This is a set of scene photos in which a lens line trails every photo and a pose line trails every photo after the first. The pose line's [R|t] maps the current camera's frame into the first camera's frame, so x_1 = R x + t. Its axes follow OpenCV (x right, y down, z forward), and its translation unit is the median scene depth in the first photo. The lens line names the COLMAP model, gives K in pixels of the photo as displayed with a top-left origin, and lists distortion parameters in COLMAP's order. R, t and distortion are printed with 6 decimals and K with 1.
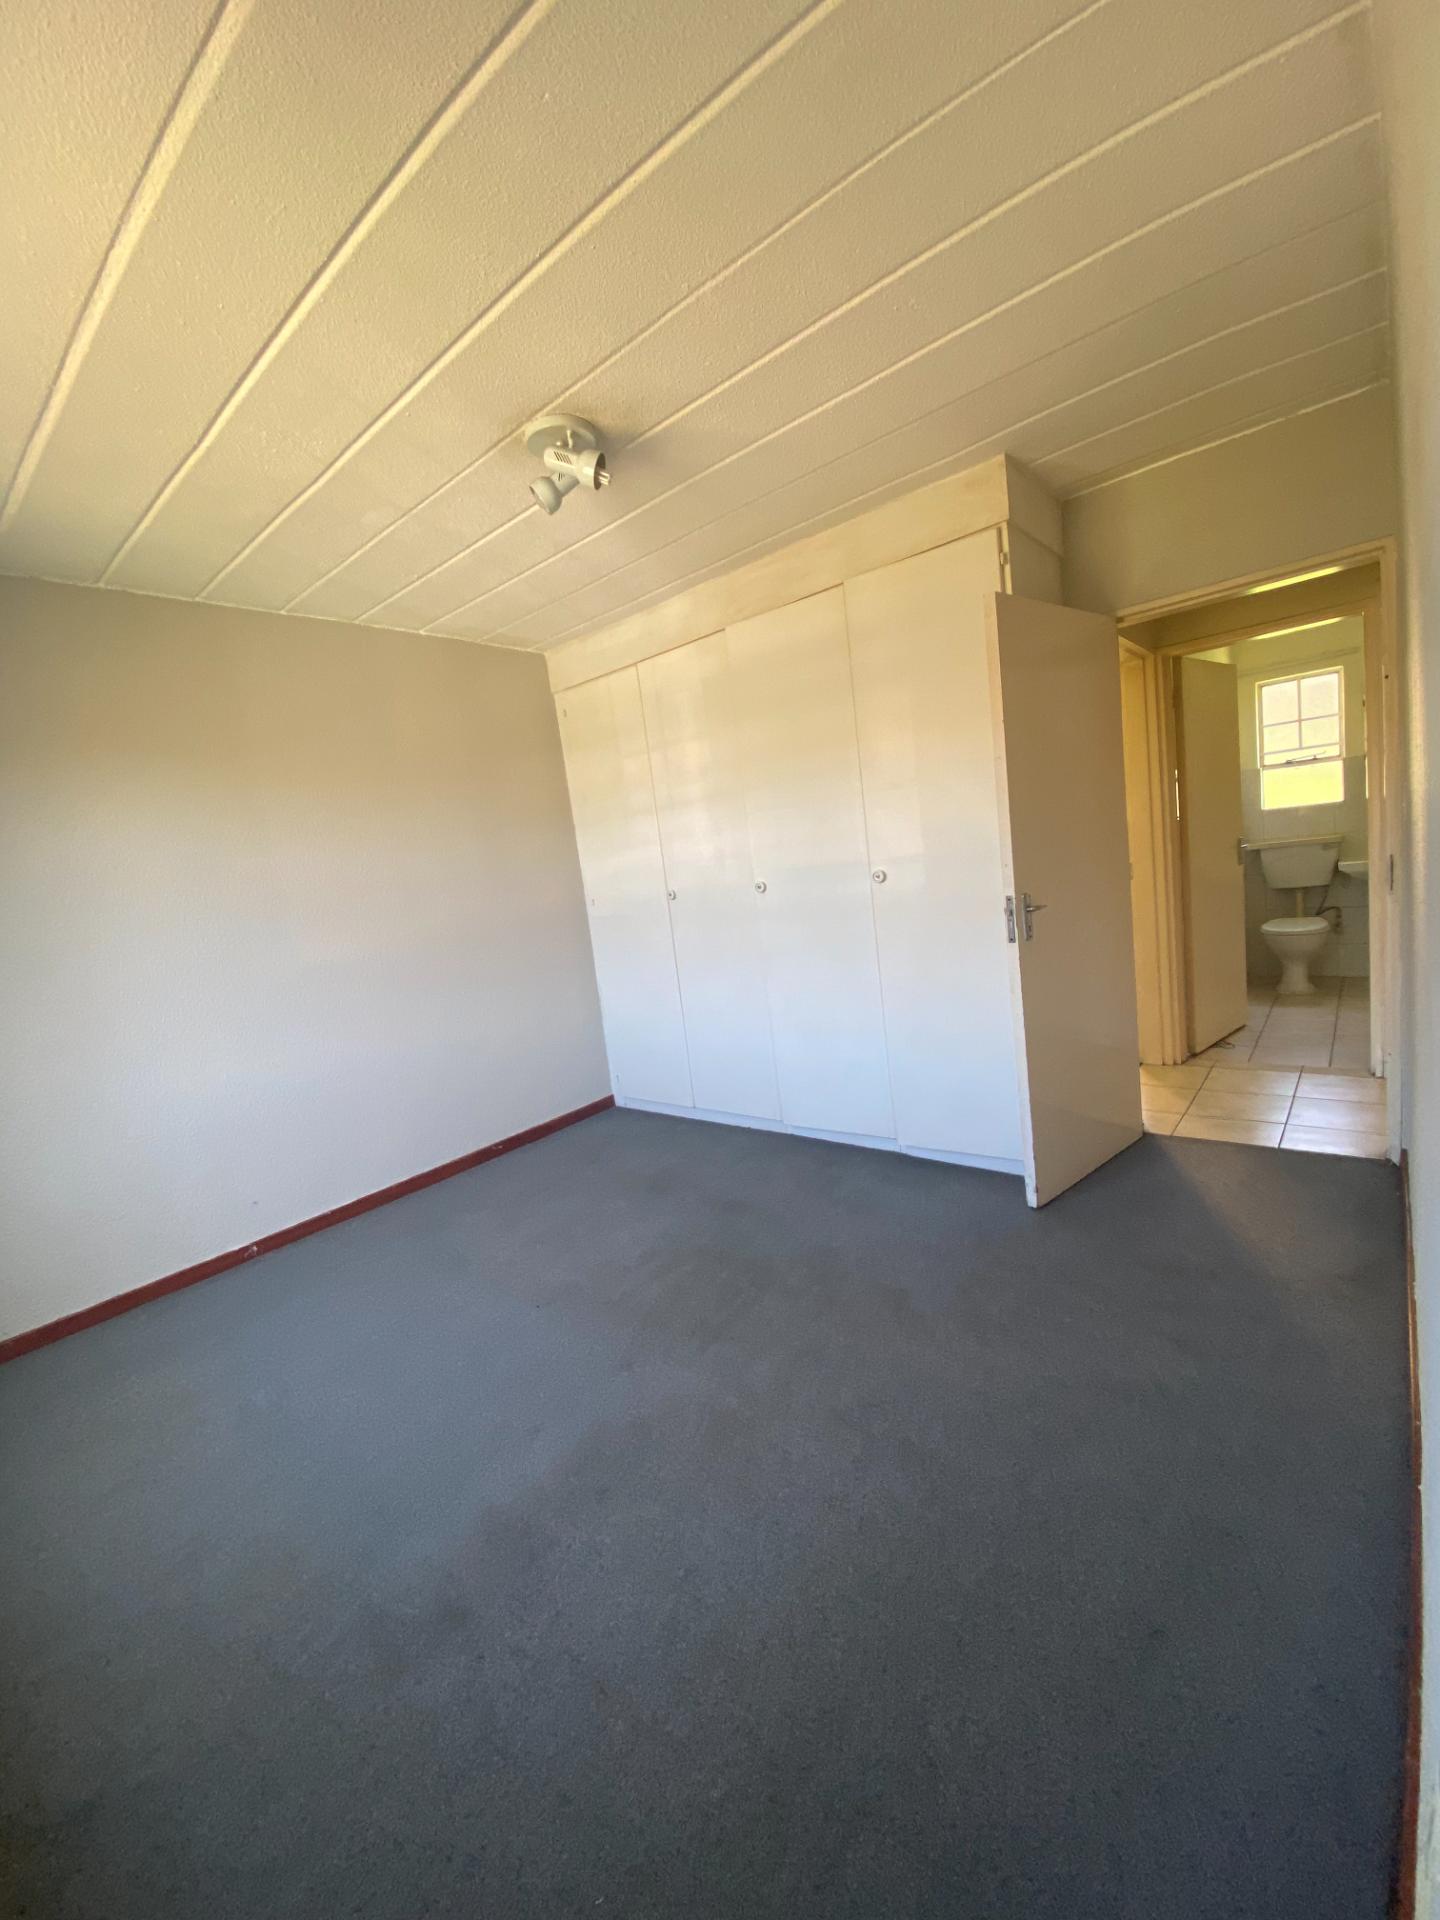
lens RADIAL K [[791.8, 0, 720.0], [0, 791.8, 960.0], [0, 0, 1]] dist [0.001166, -0.011783]
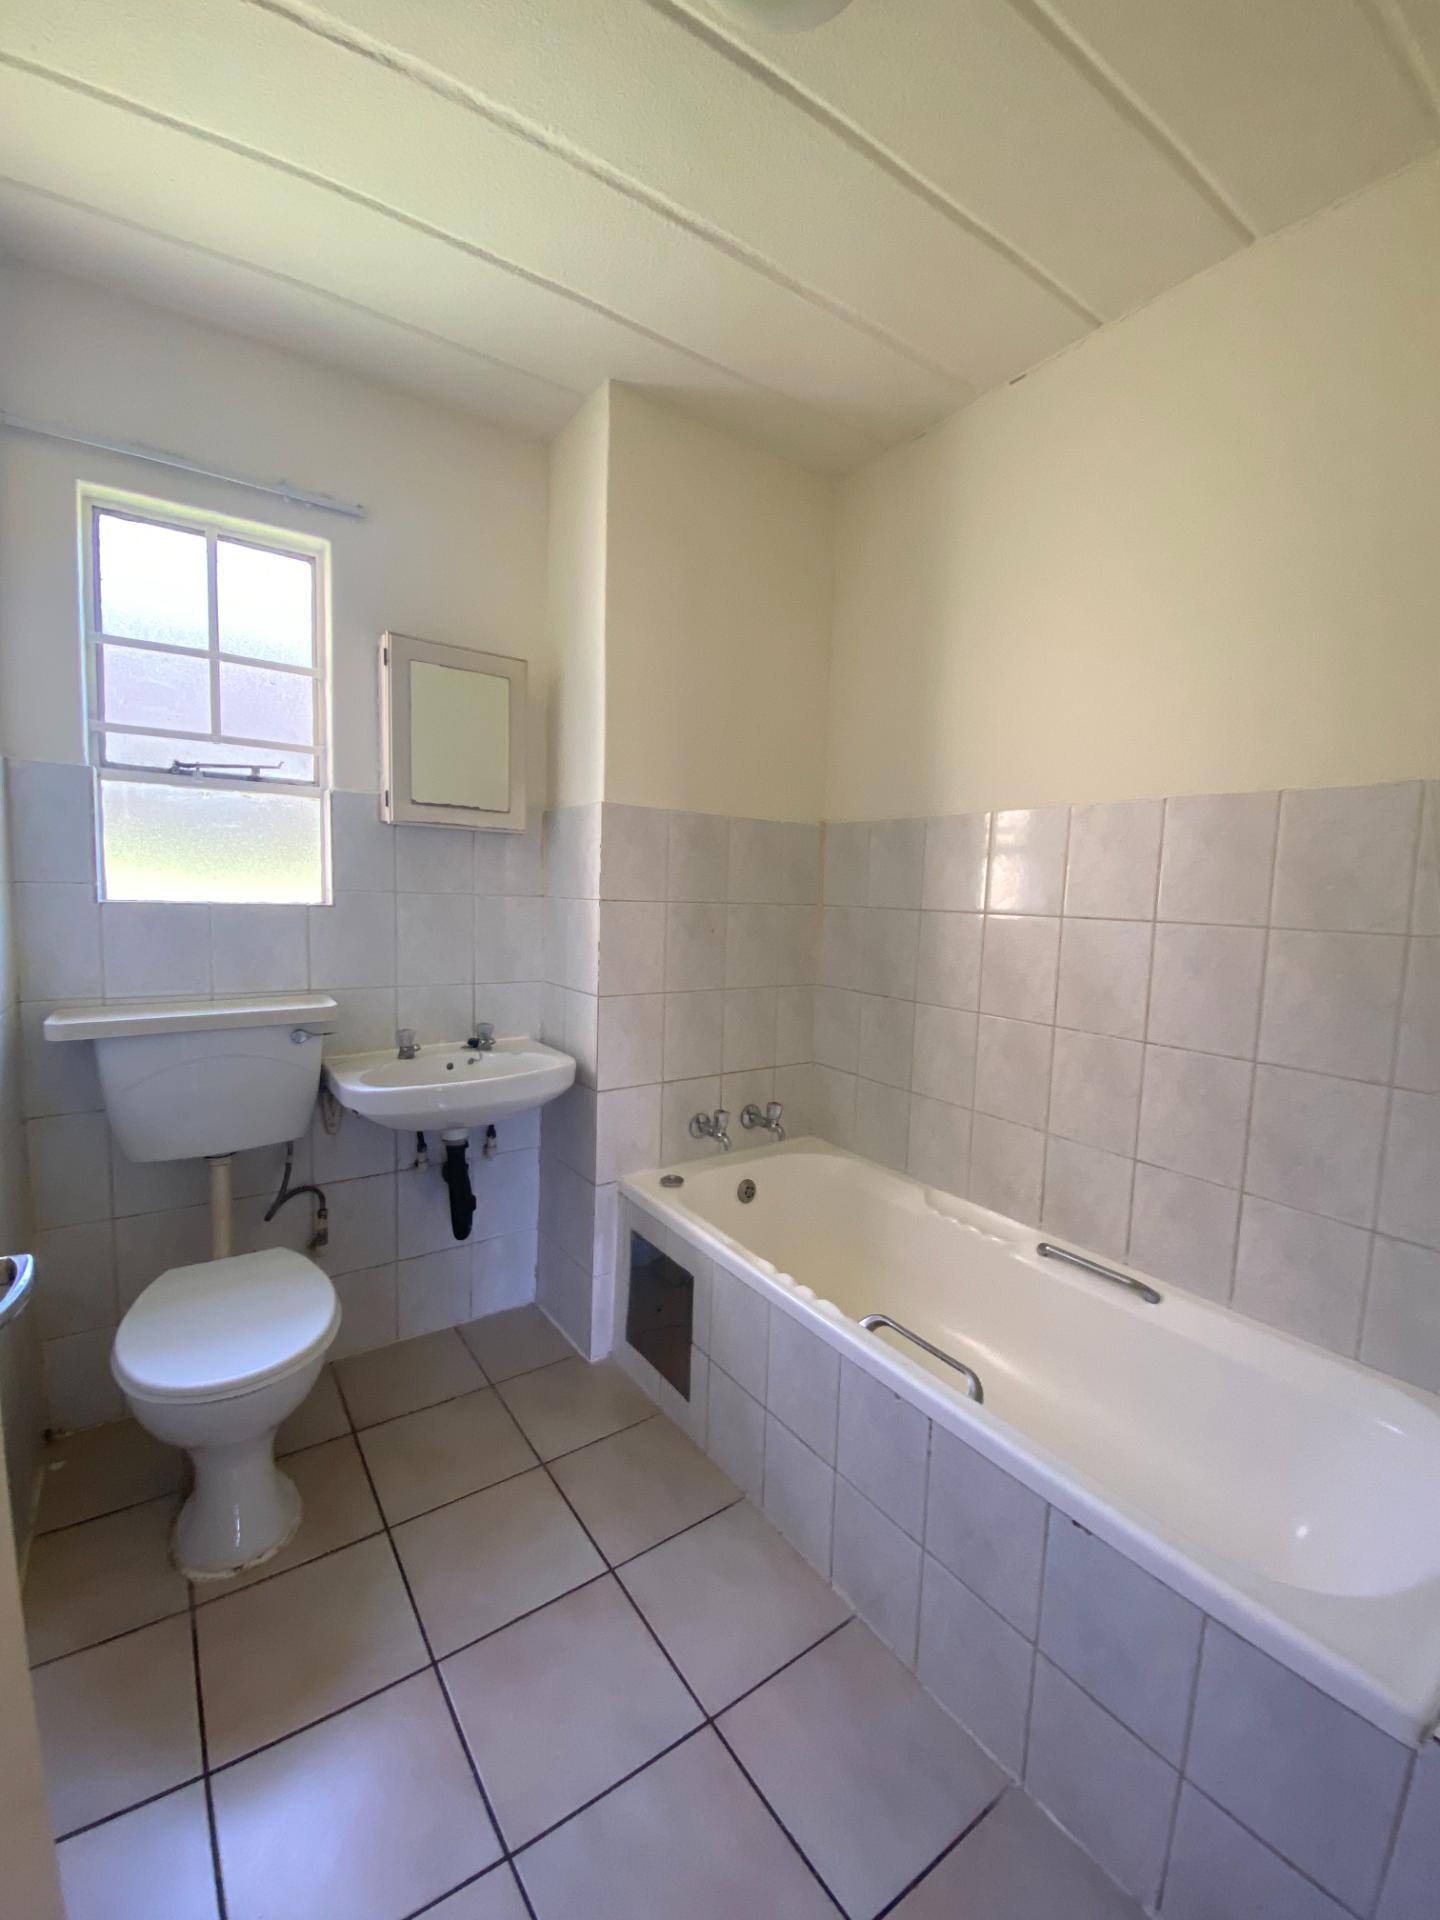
lens RADIAL K [[791.8, 0, 720.0], [0, 791.8, 960.0], [0, 0, 1]] dist [0.001166, -0.011783]
pose [[0.260555, 0.032279, 0.964919, 0.468874], [0.059702, 0.996990, -0.049473, -0.143600], [-0.963611, 0.070498, 0.257843, 0.712147]]
